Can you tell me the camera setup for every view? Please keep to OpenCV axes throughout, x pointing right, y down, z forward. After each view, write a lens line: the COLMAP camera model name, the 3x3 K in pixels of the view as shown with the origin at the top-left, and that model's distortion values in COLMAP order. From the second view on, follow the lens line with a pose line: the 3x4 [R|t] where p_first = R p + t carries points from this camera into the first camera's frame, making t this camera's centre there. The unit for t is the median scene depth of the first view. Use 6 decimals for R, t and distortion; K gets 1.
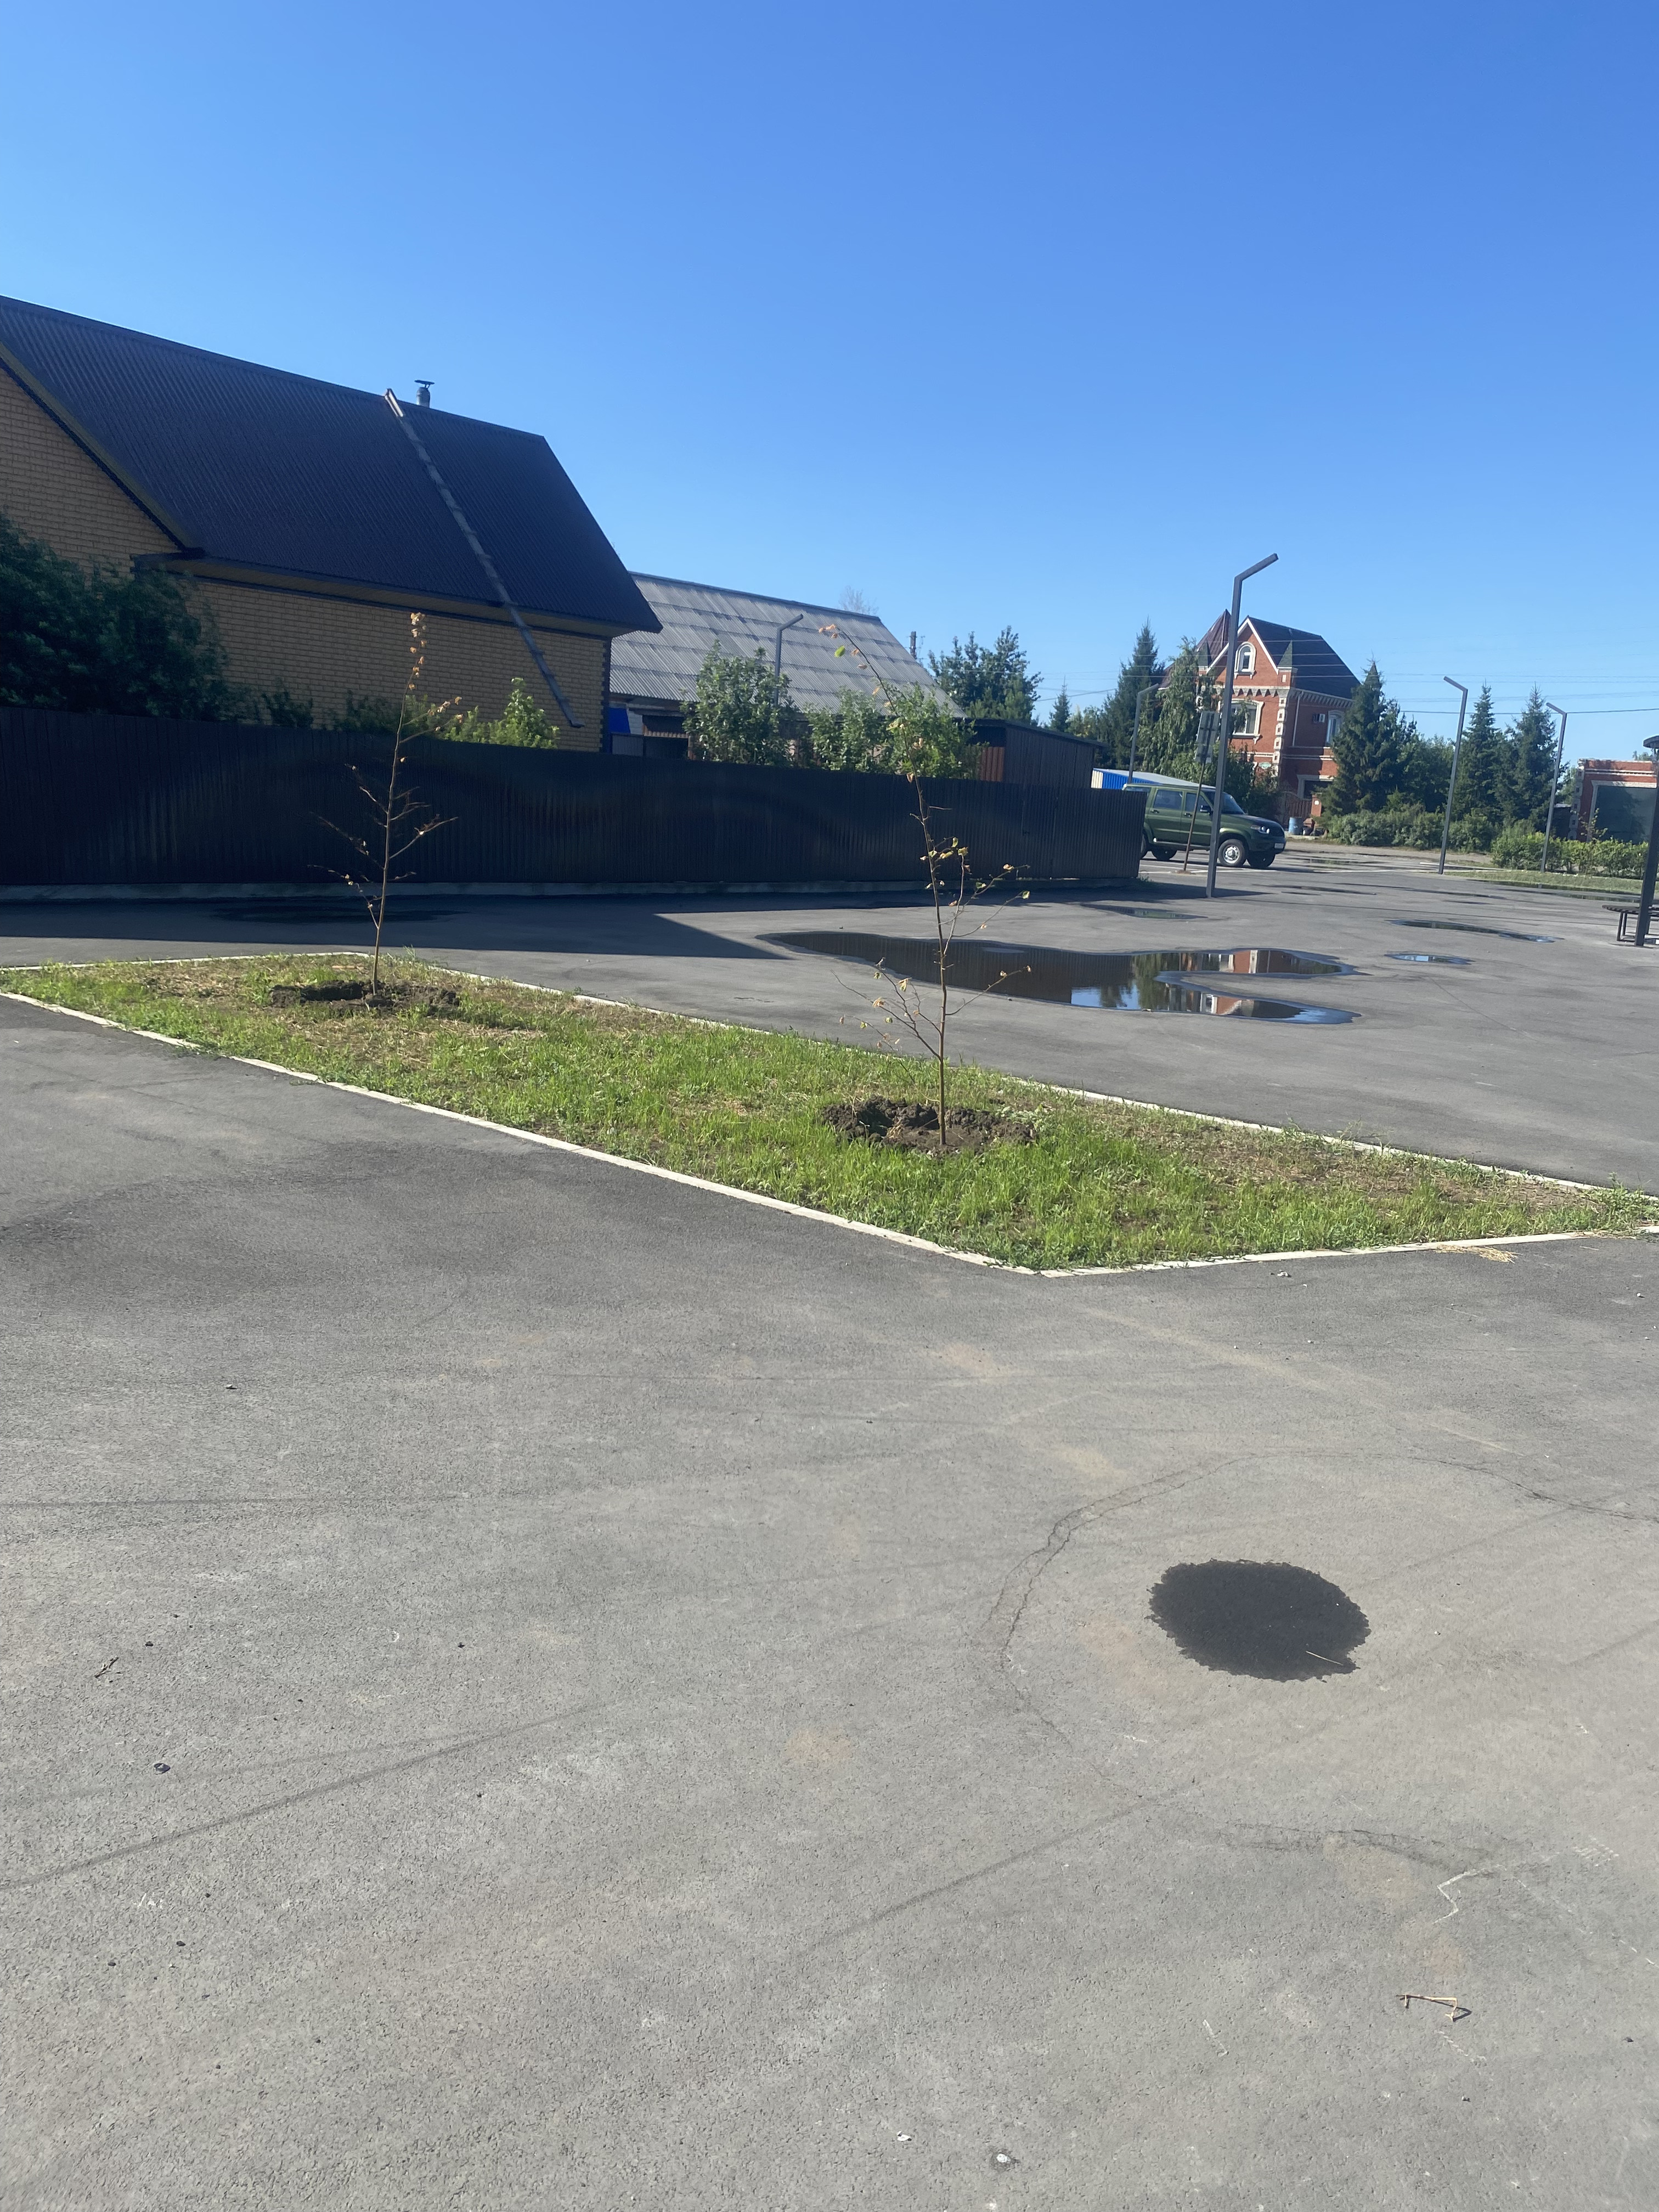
lens RADIAL K [[1686.8, 0, 853.4], [0, 1686.8, 1101.7], [0, 0, 1]] dist [0.106823, -0.263205]
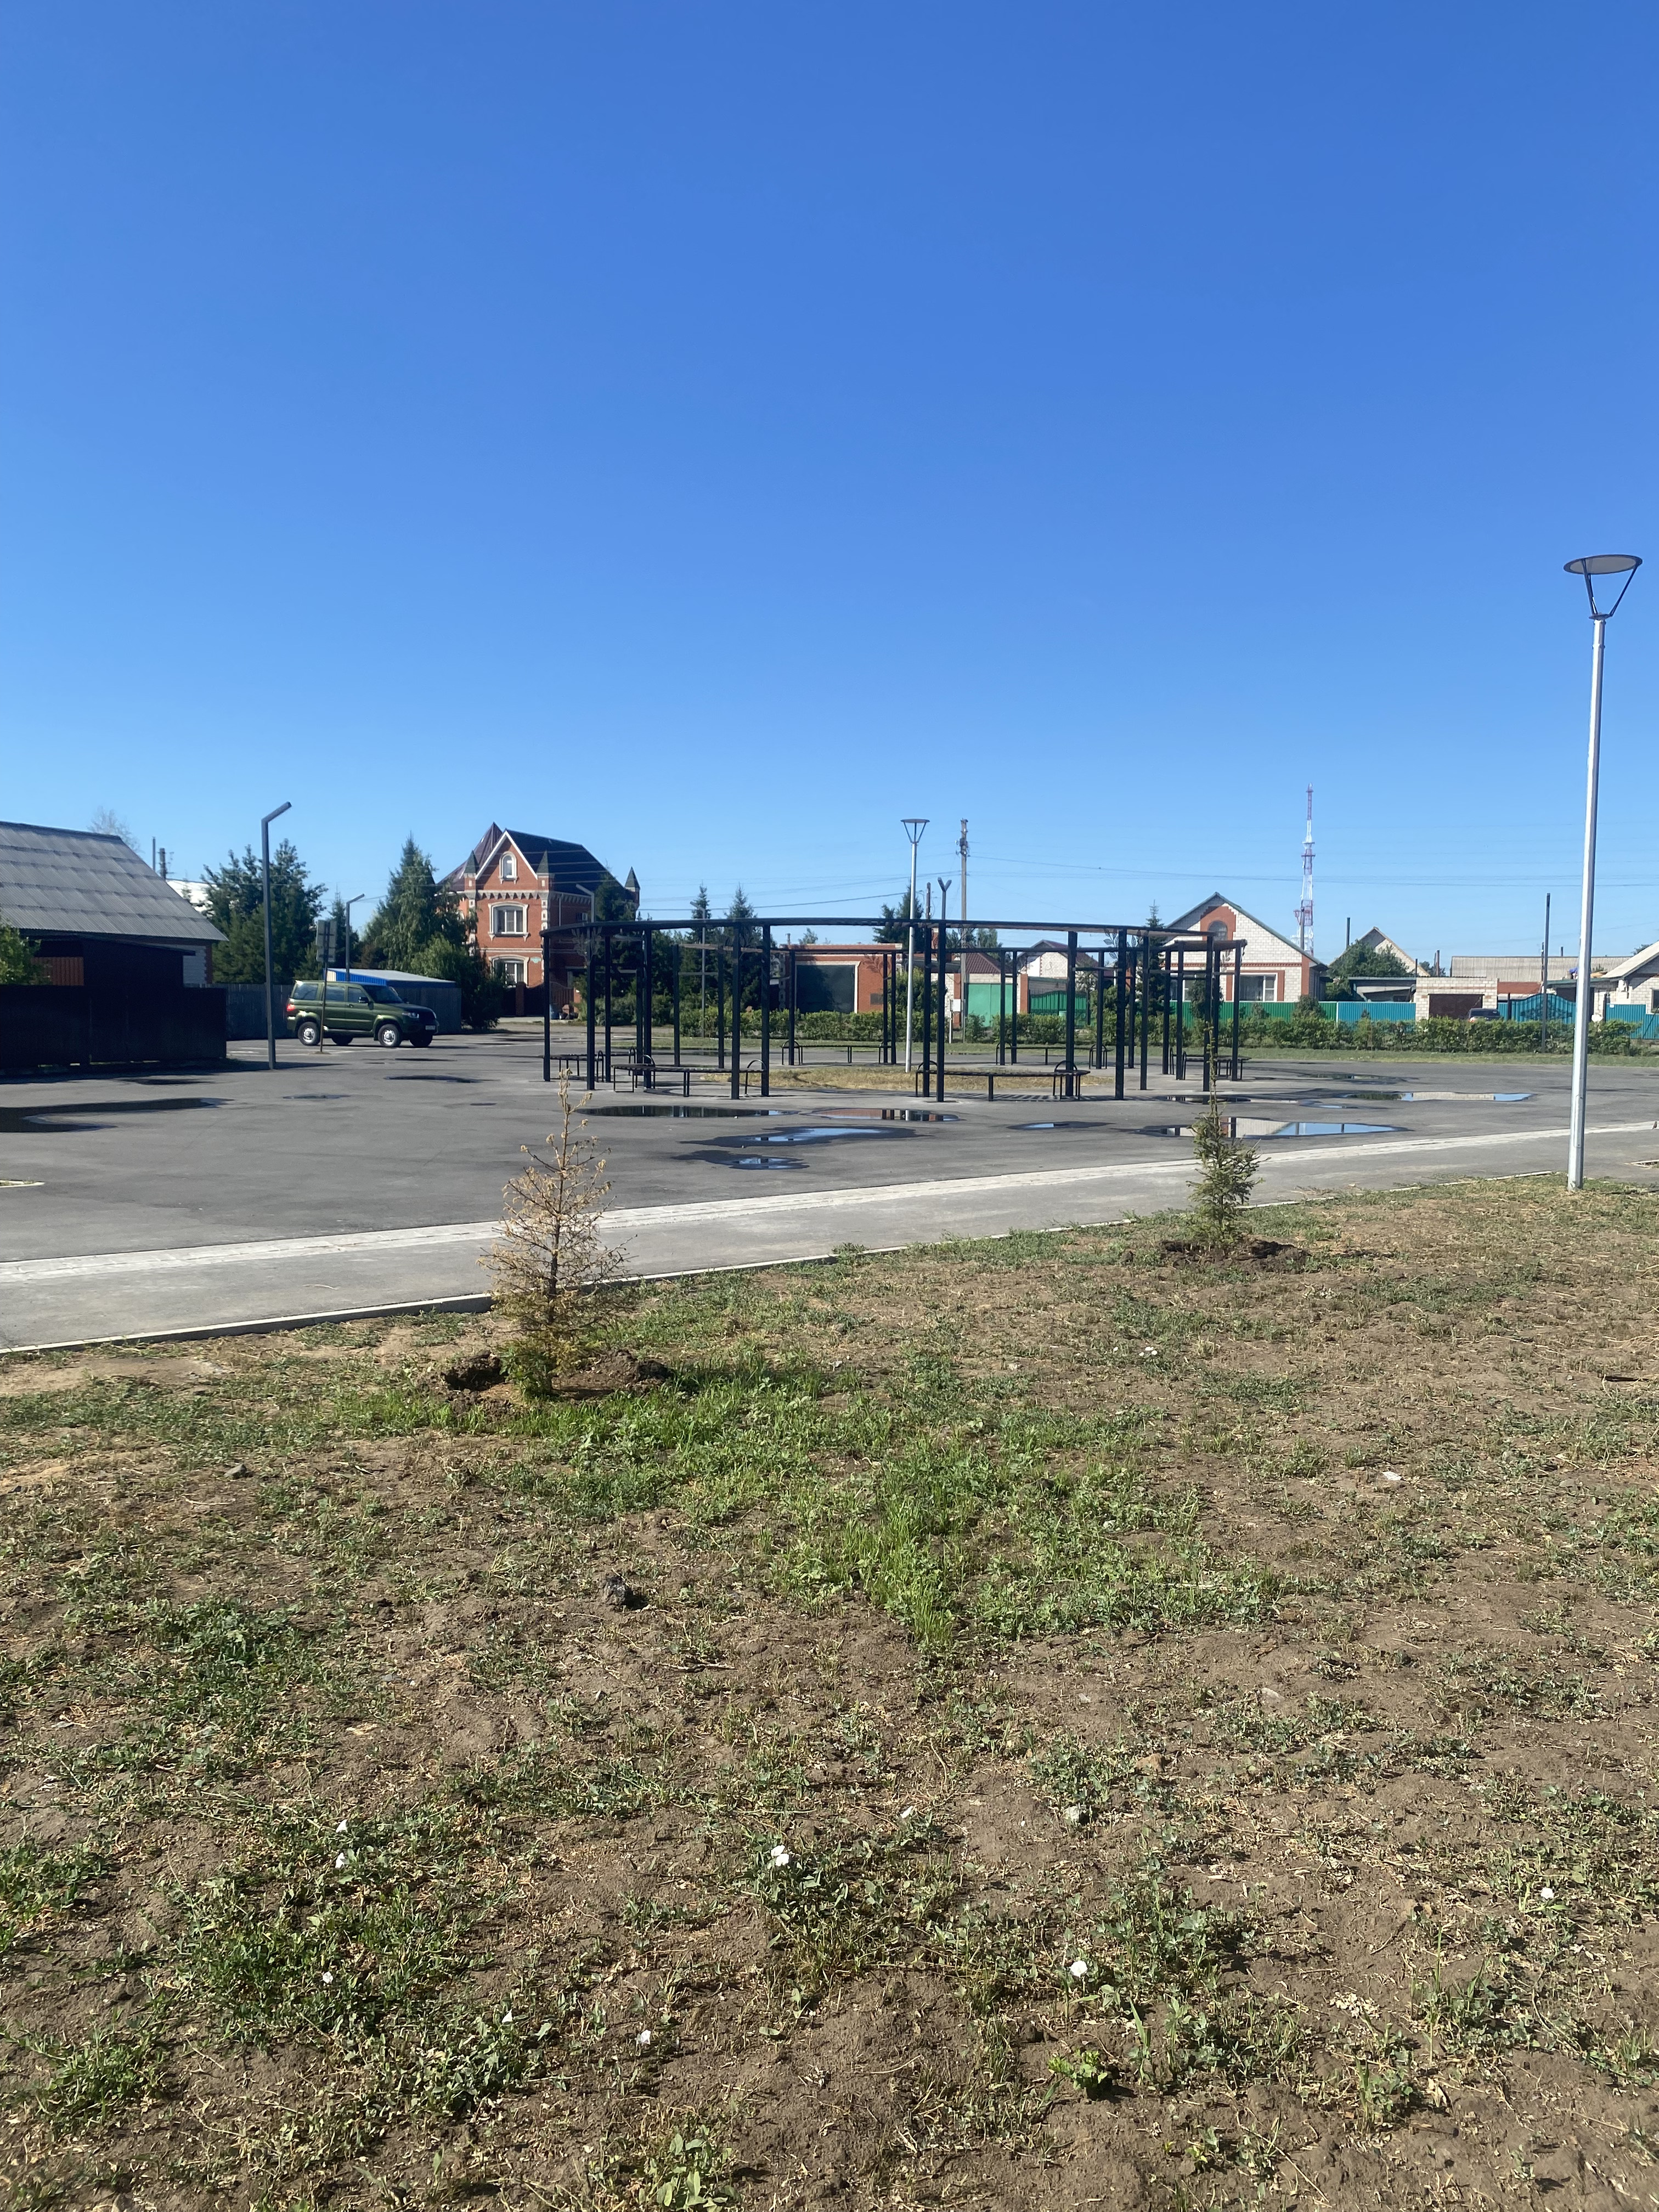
lens RADIAL K [[1686.8, 0, 853.4], [0, 1686.8, 1101.7], [0, 0, 1]] dist [0.106823, -0.263205]
pose [[0.938796, -0.070083, 0.337269, 0.070743], [0.107624, 0.989747, -0.093909, 0.024606], [-0.327230, 0.124460, 0.936713, -0.113068]]
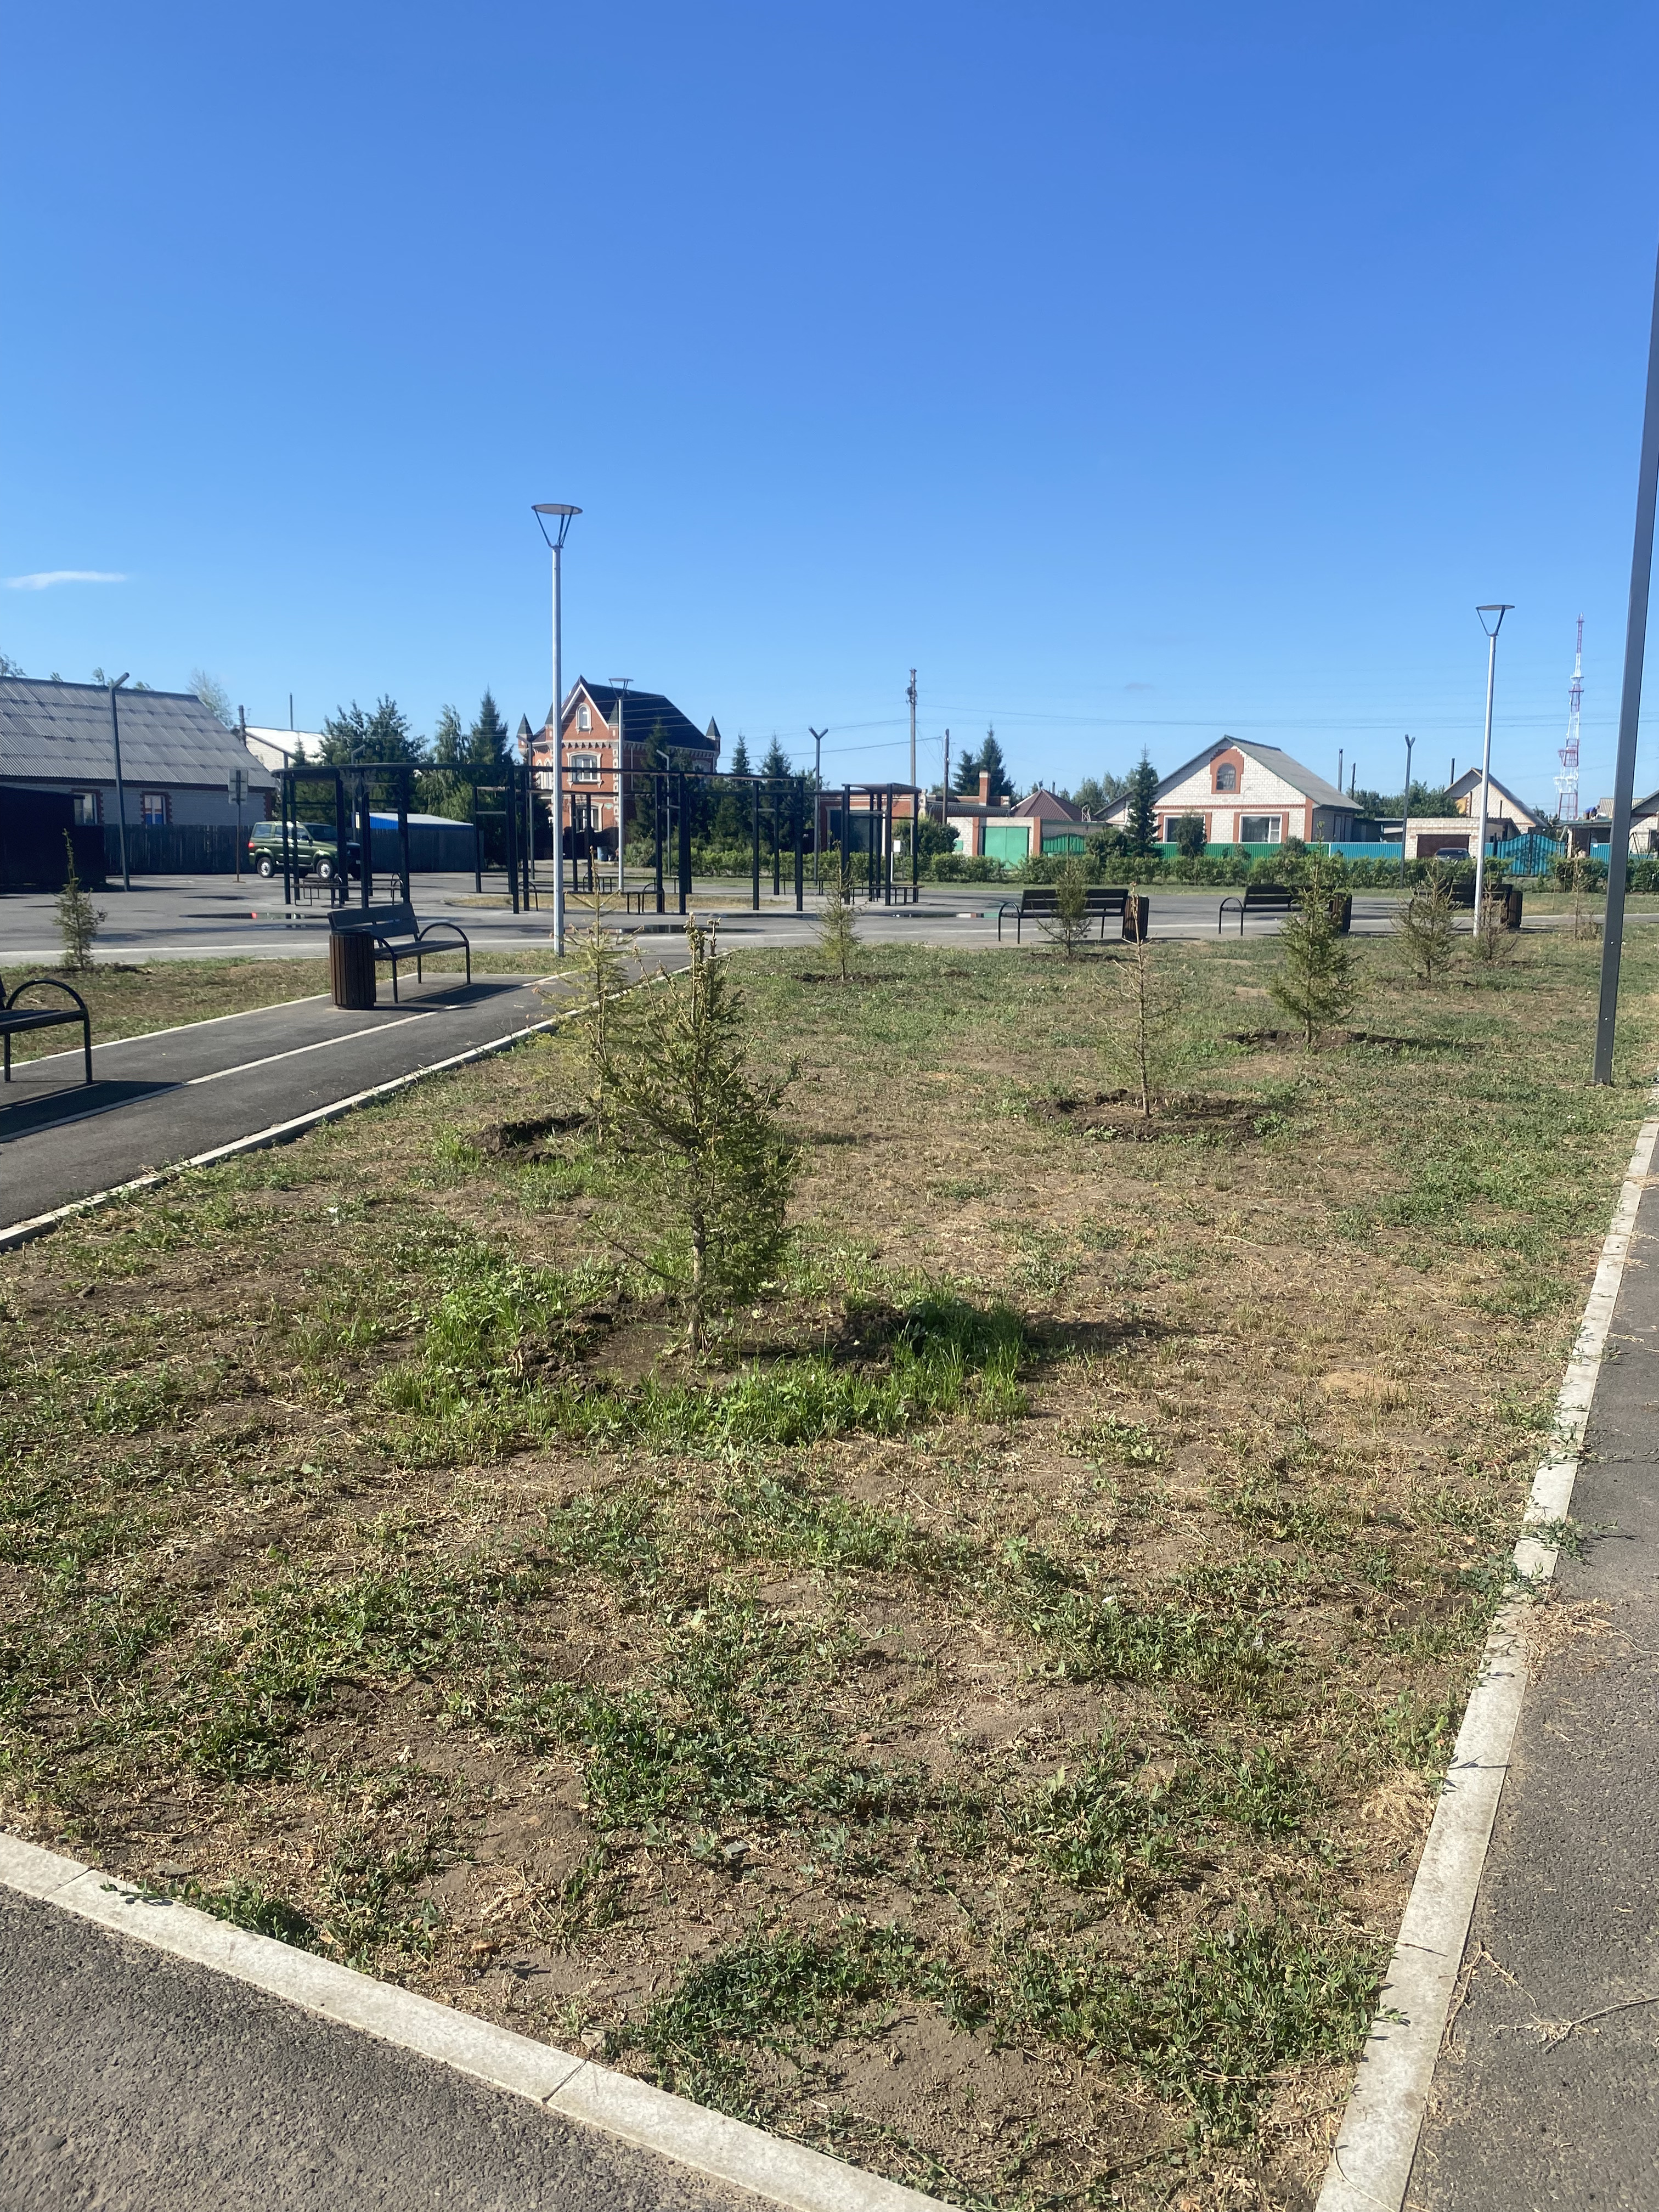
lens RADIAL K [[1674.3, 0, 855.1], [0, 1674.3, 1099.7], [0, 0, 1]] dist [0.156437, -0.425830]
pose [[0.978194, -0.079475, 0.191886, 0.205926], [0.084877, 0.996189, -0.020083, 0.057847], [-0.189558, 0.035932, 0.981212, -0.234612]]
